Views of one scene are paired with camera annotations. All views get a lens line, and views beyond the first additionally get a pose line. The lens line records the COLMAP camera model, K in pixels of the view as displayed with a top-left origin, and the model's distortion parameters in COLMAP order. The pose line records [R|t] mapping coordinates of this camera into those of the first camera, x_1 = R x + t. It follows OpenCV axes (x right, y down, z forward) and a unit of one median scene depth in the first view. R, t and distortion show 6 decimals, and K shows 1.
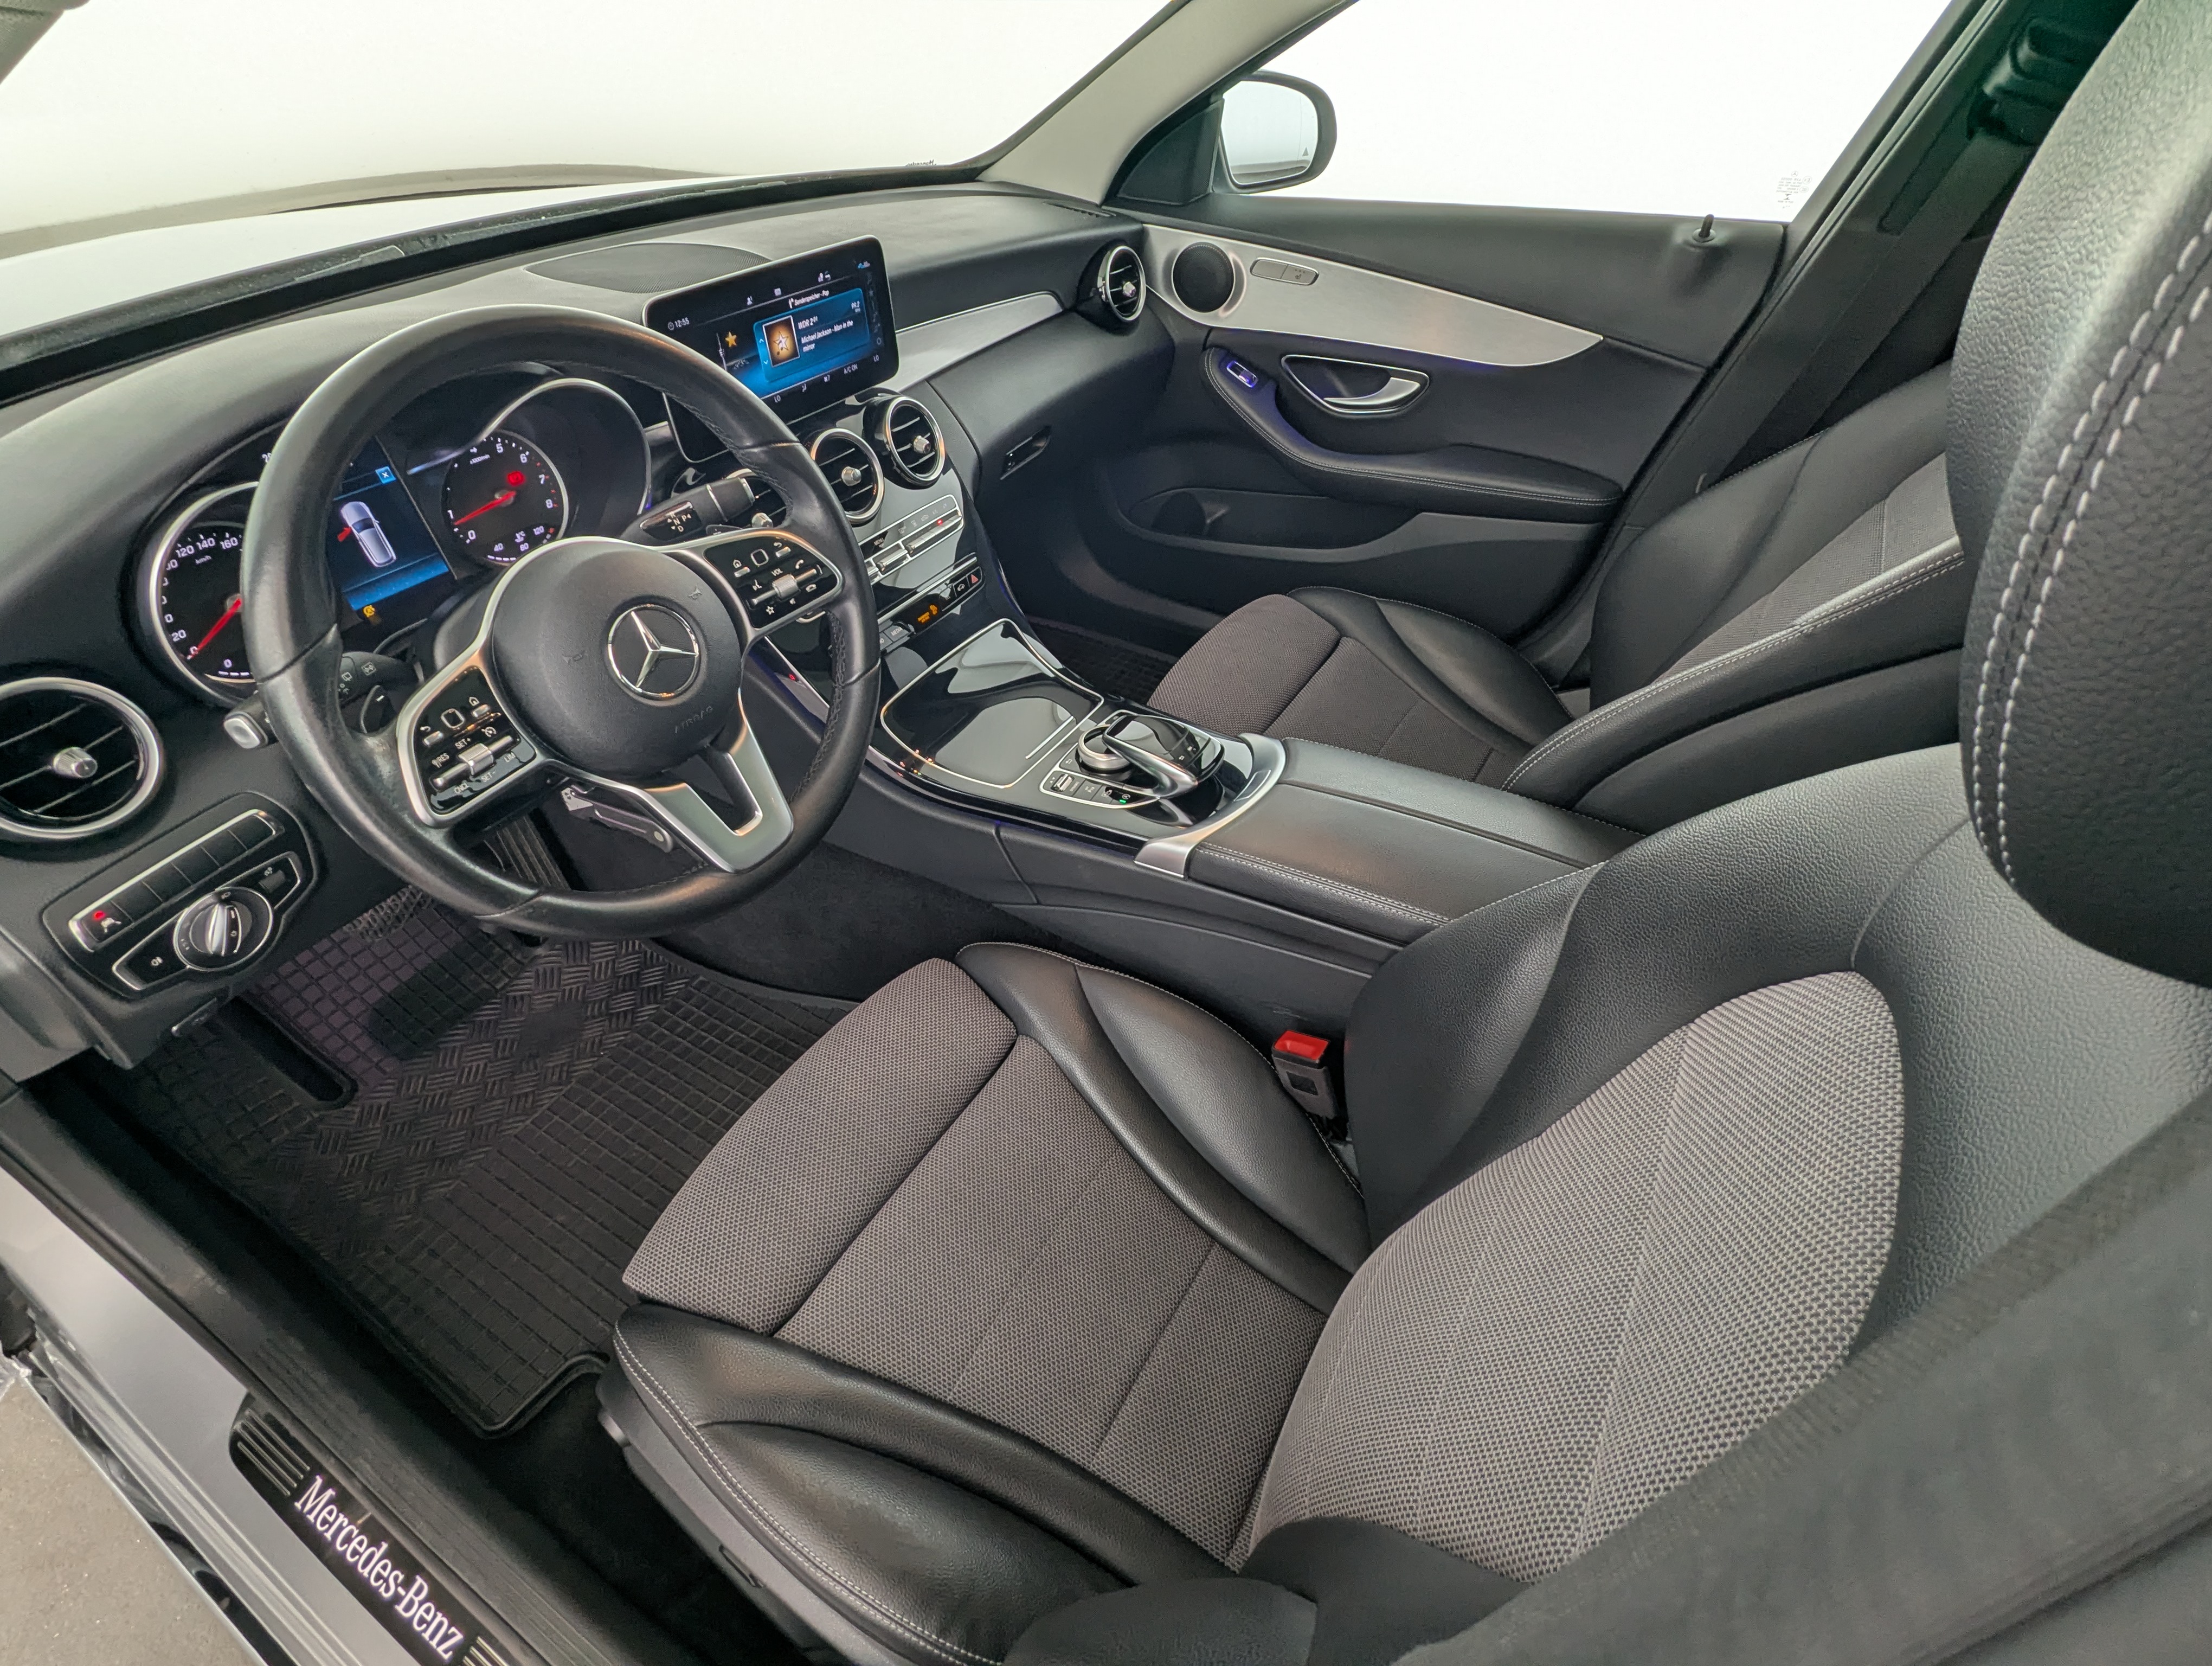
lens RADIAL K [[1054.9, 0, 1106.0], [0, 1054.9, 833.0], [0, 0, 1]] dist [-0.000317, -0.000800]
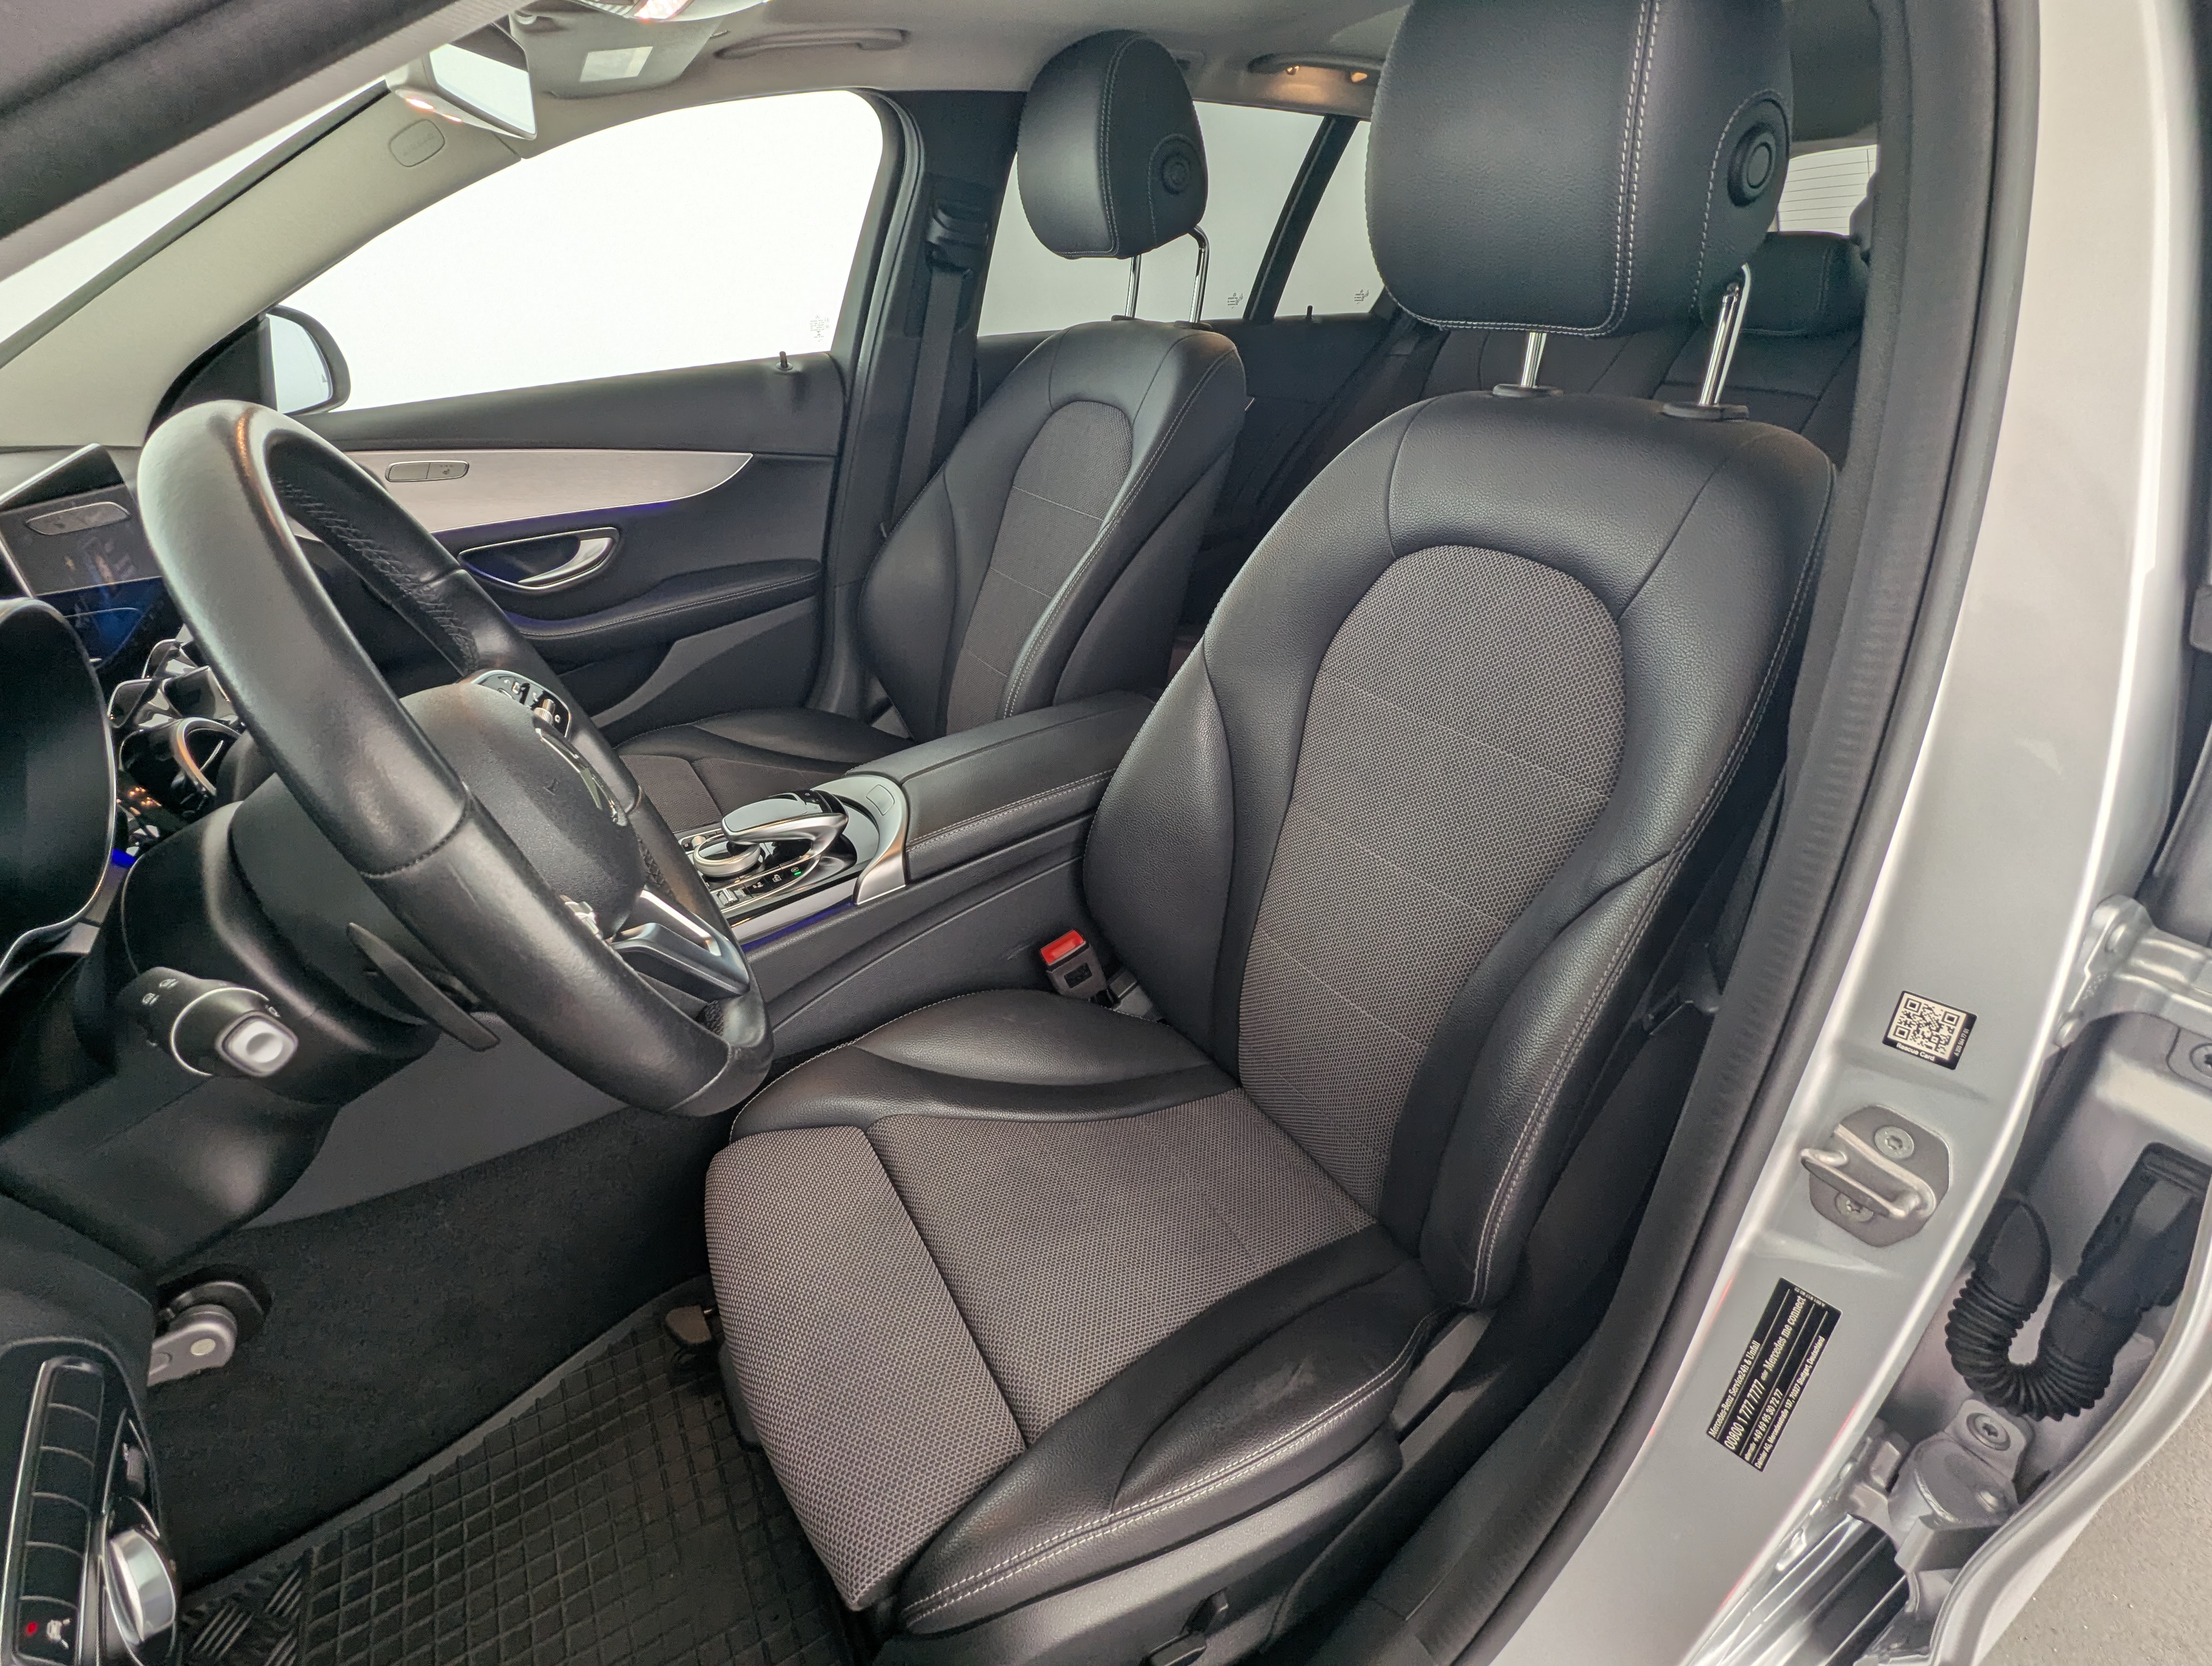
lens RADIAL K [[1054.9, 0, 1106.0], [0, 1054.9, 833.0], [0, 0, 1]] dist [-0.000317, -0.000800]
pose [[0.488153, -0.437267, 0.755317, -0.605293], [0.587043, 0.804913, 0.086580, 0.024794], [-0.645823, 0.401139, 0.649616, 0.155730]]
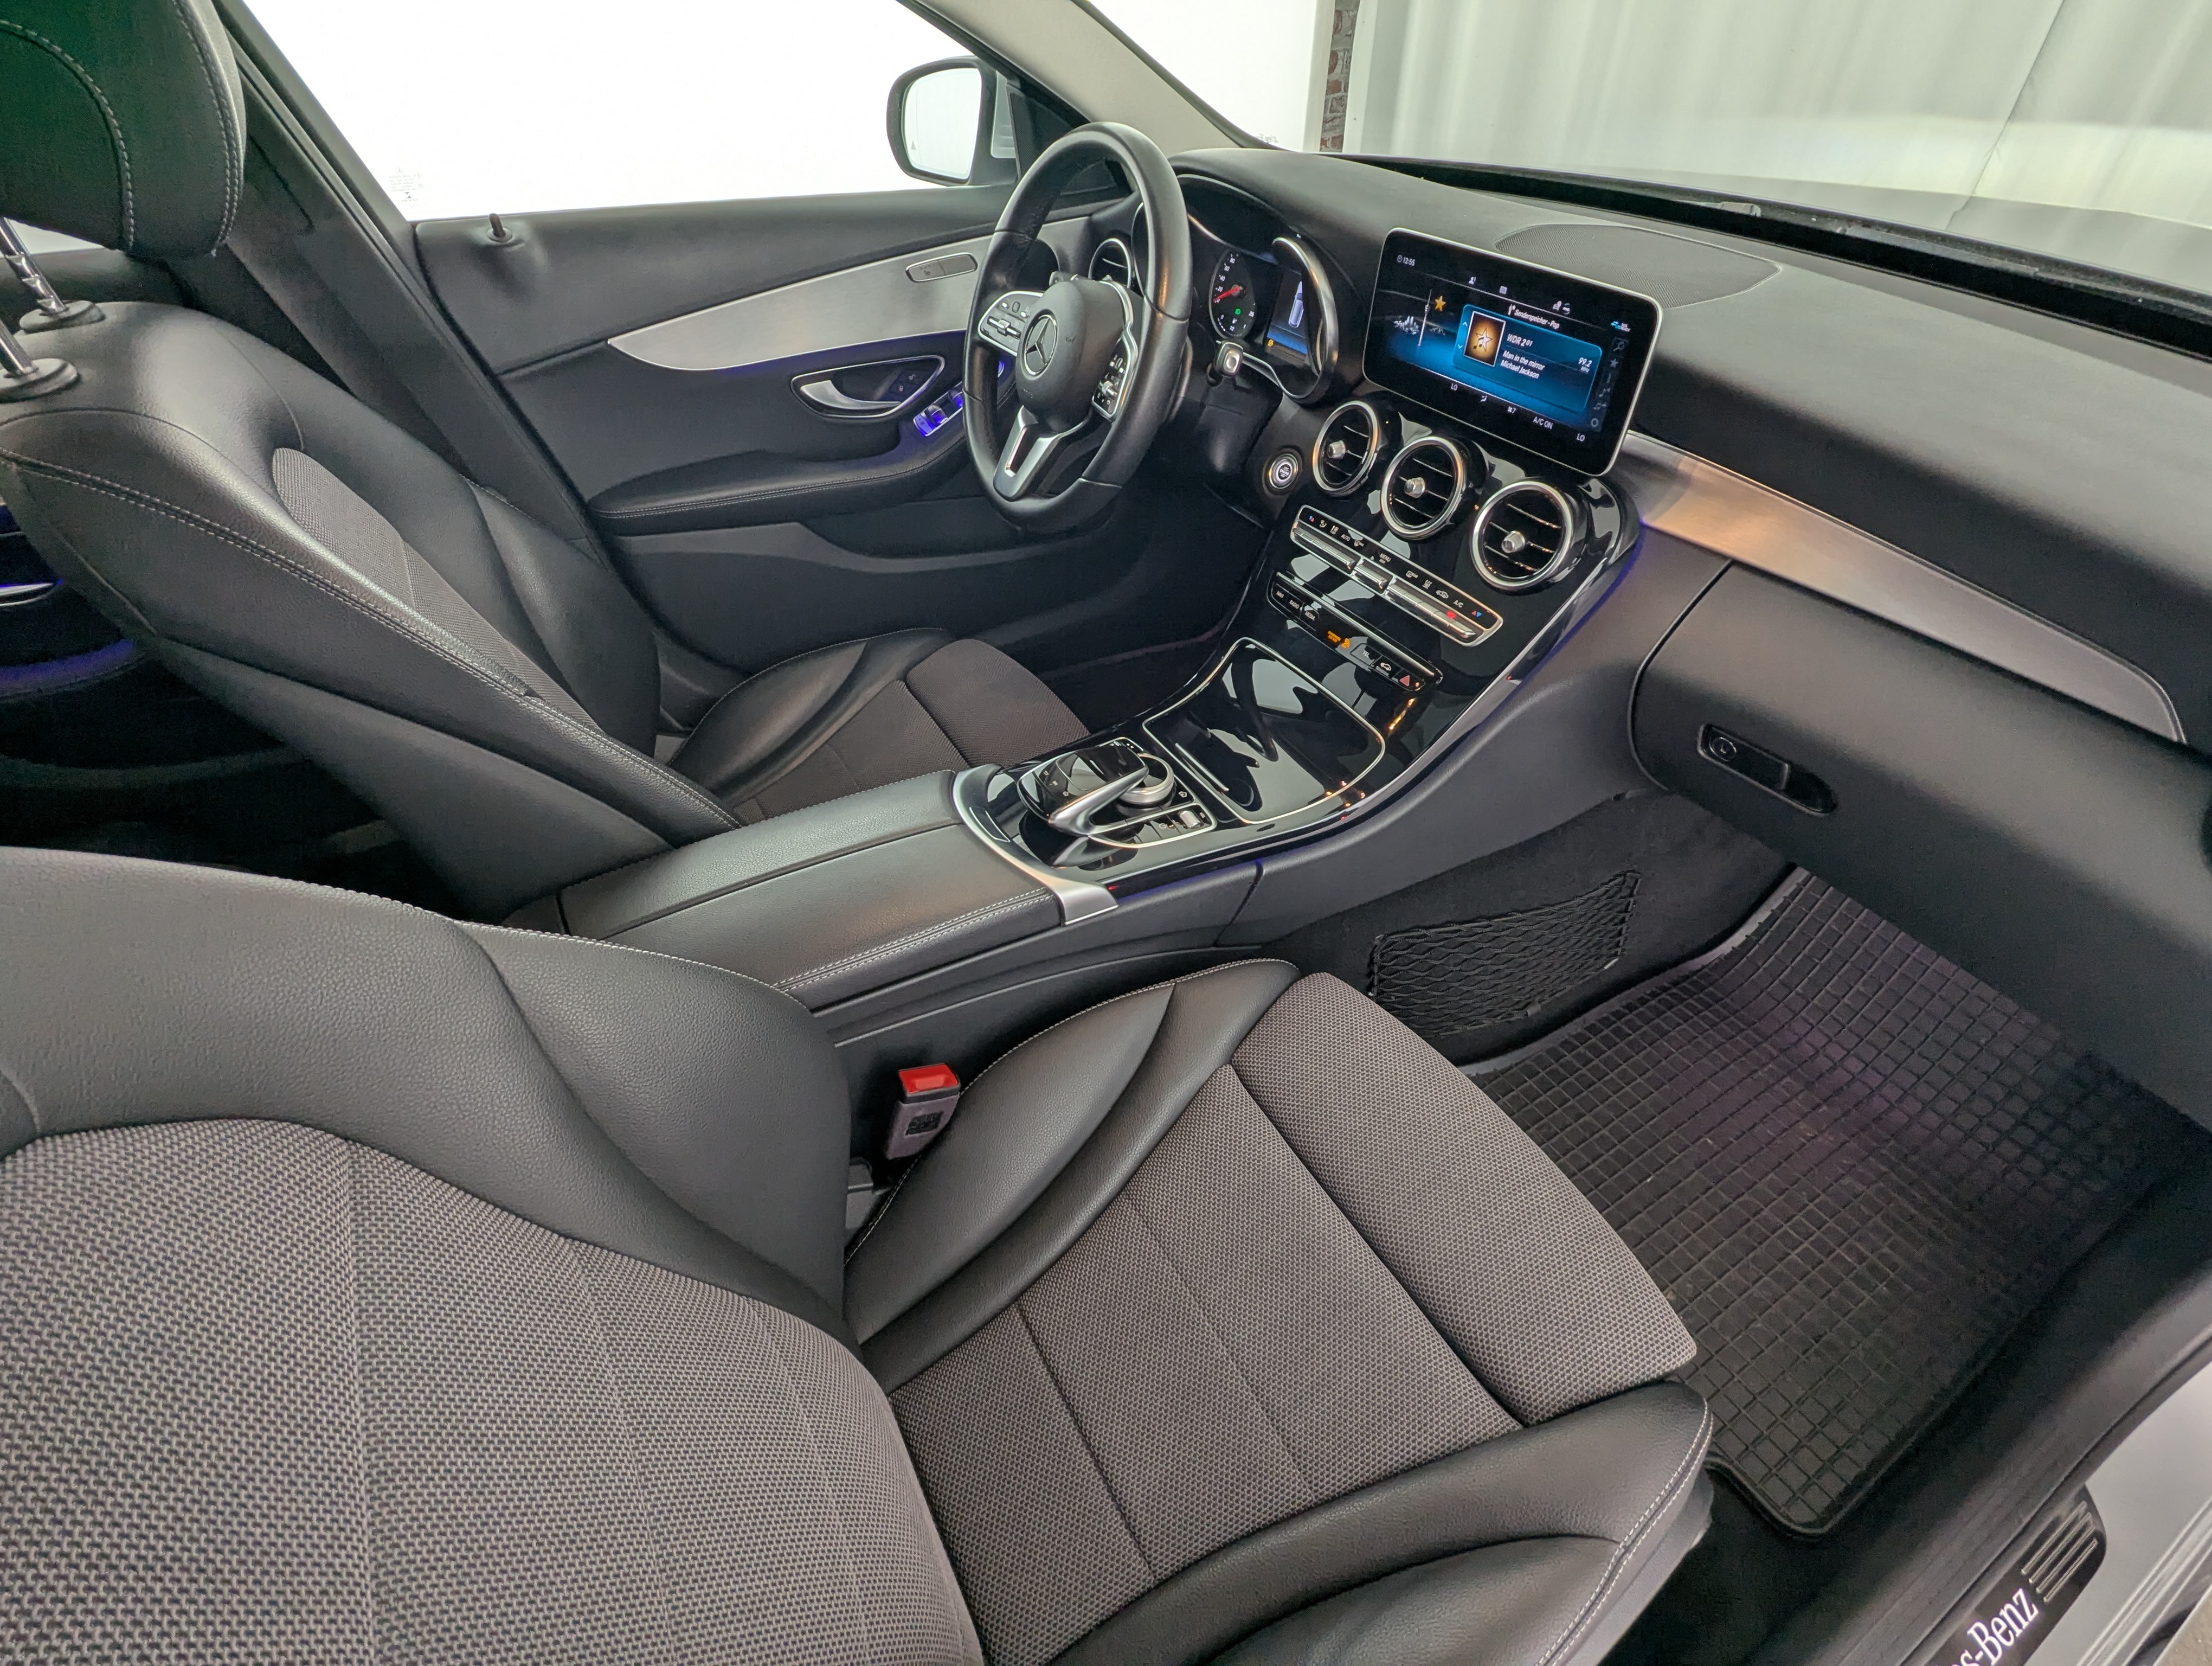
lens RADIAL K [[1054.9, 0, 1106.0], [0, 1054.9, 833.0], [0, 0, 1]] dist [-0.000317, -0.000800]
pose [[-0.472808, 0.576269, -0.666609, 0.737716], [-0.578151, 0.368025, 0.728216, -0.805964], [0.664977, 0.729707, 0.159165, 0.965761]]
